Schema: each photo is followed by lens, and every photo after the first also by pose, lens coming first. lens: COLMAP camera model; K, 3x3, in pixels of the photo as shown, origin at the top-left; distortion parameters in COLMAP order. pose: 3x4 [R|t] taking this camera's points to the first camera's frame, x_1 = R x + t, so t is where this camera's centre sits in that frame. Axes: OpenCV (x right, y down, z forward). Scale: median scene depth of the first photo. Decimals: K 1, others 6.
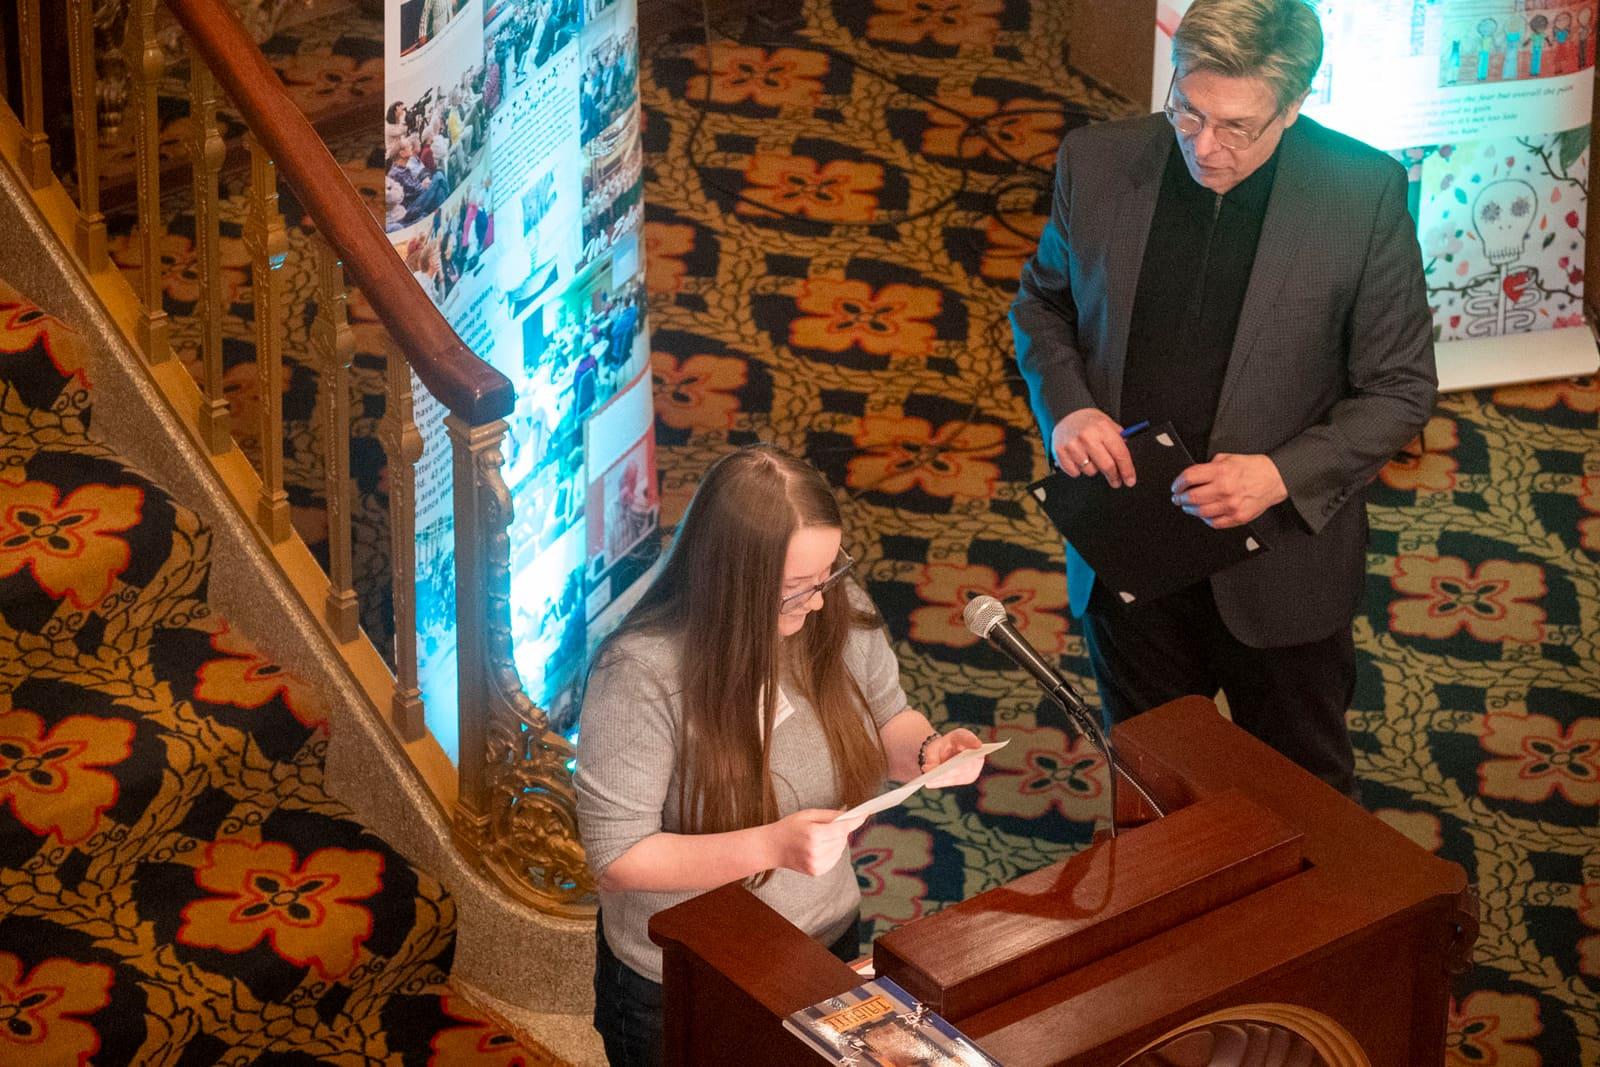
lens RADIAL K [[5787.9, 0, 801.3], [0, 5787.9, 535.0], [0, 0, 1]] dist [0.028324, 0.000000]
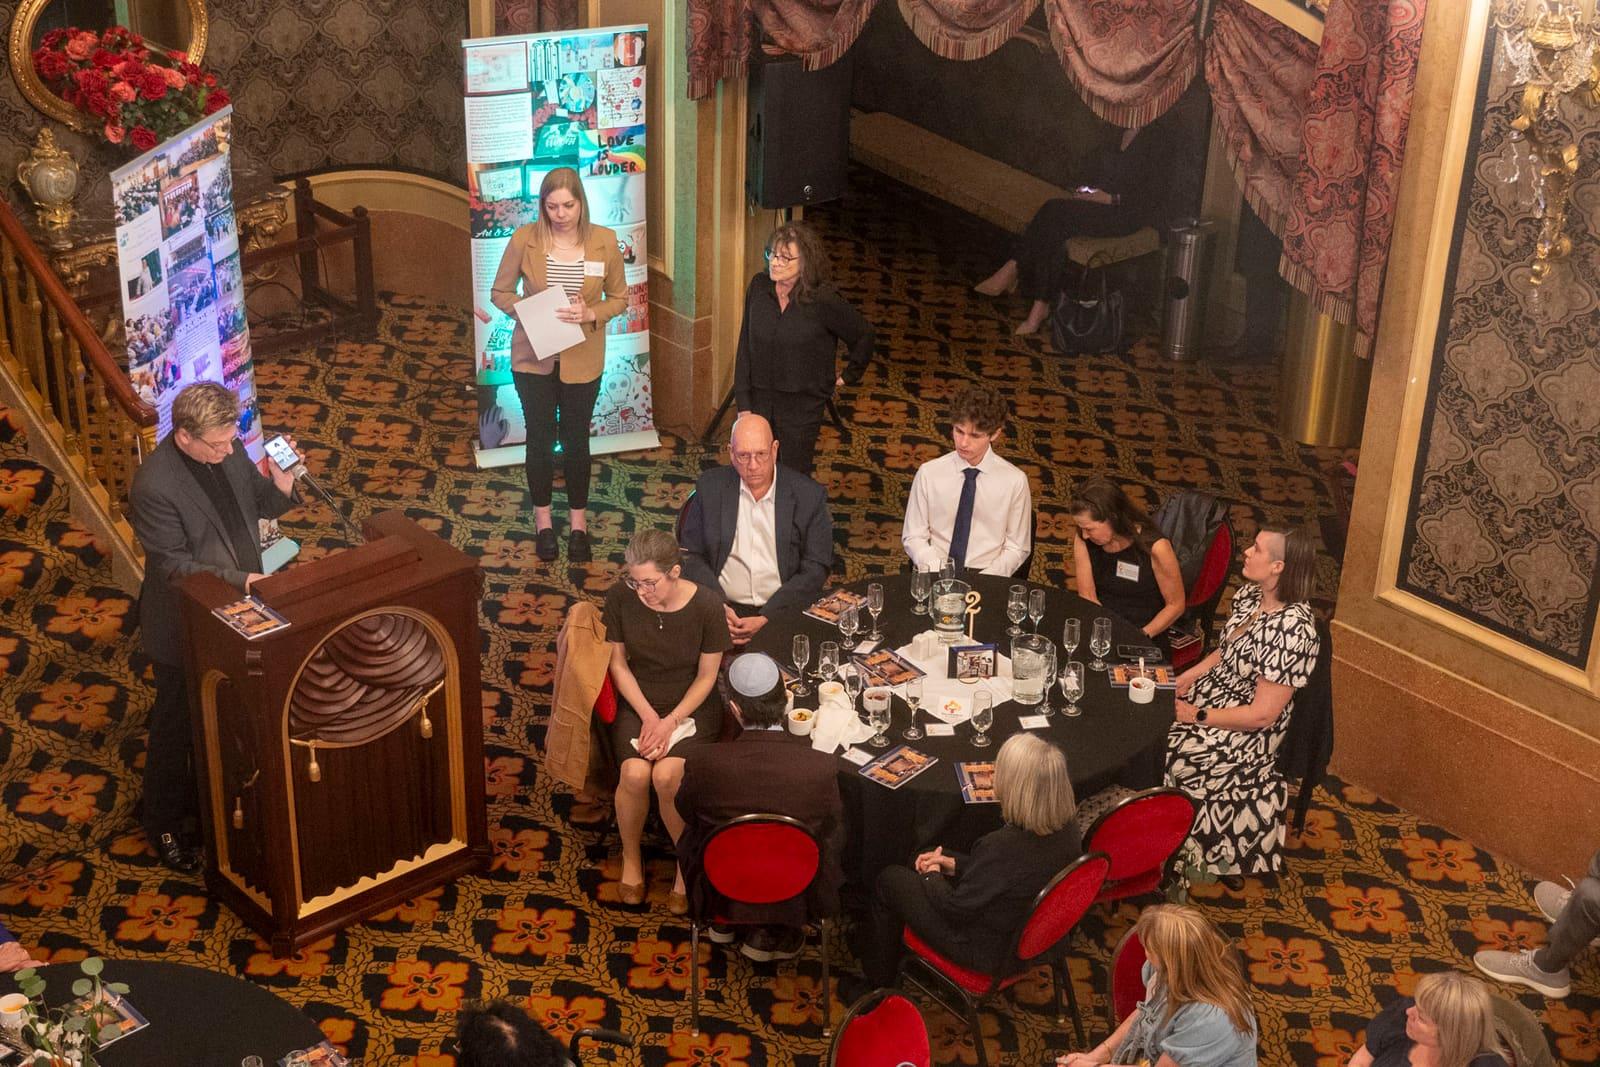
lens RADIAL K [[2463.0, 0, 810.4], [0, 2463.0, 533.0], [0, 0, 1]] dist [0.013106, 0.000000]
pose [[0.997376, -0.027062, 0.067147, 0.157706], [0.031145, 0.997681, -0.060519, 0.098413], [-0.065353, 0.062451, 0.995906, -0.146017]]
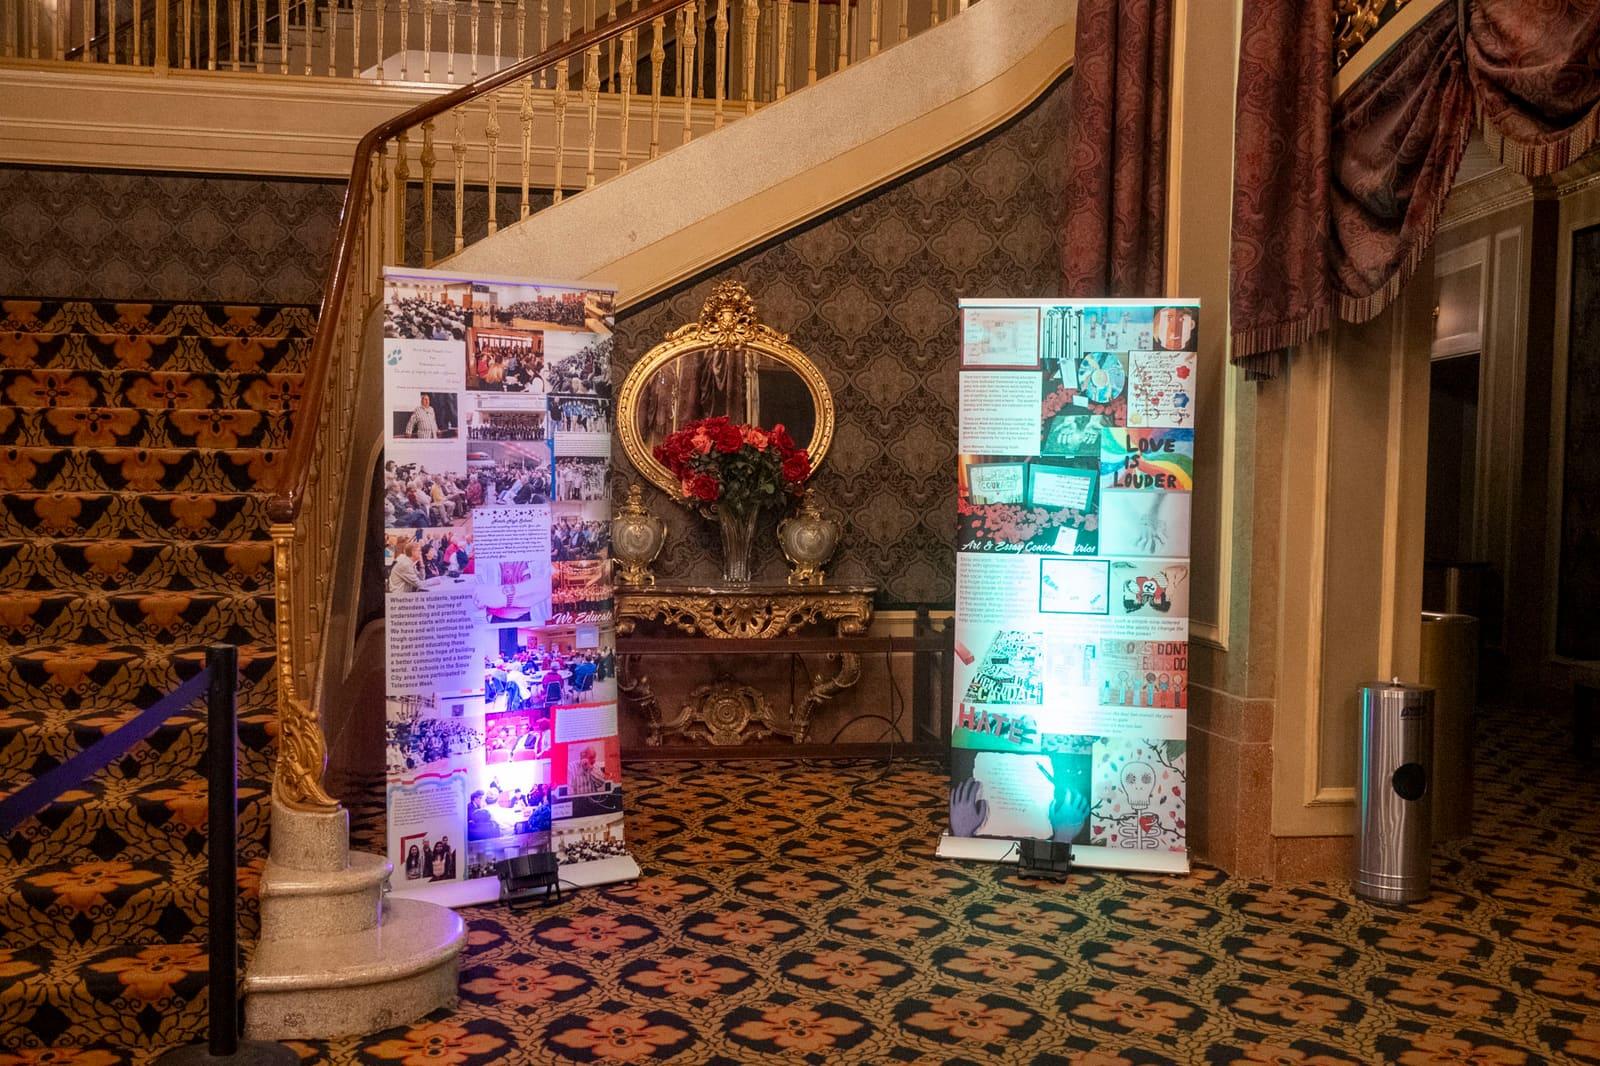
lens RADIAL K [[1690.2, 0, 802.4], [0, 1690.2, 531.5], [0, 0, 1]] dist [0.009563, 0.000000]
pose [[0.882477, 0.014459, -0.470134, 0.348904], [-0.241391, 0.871781, -0.426297, 0.173679], [0.403689, 0.489683, 0.772817, 0.554991]]
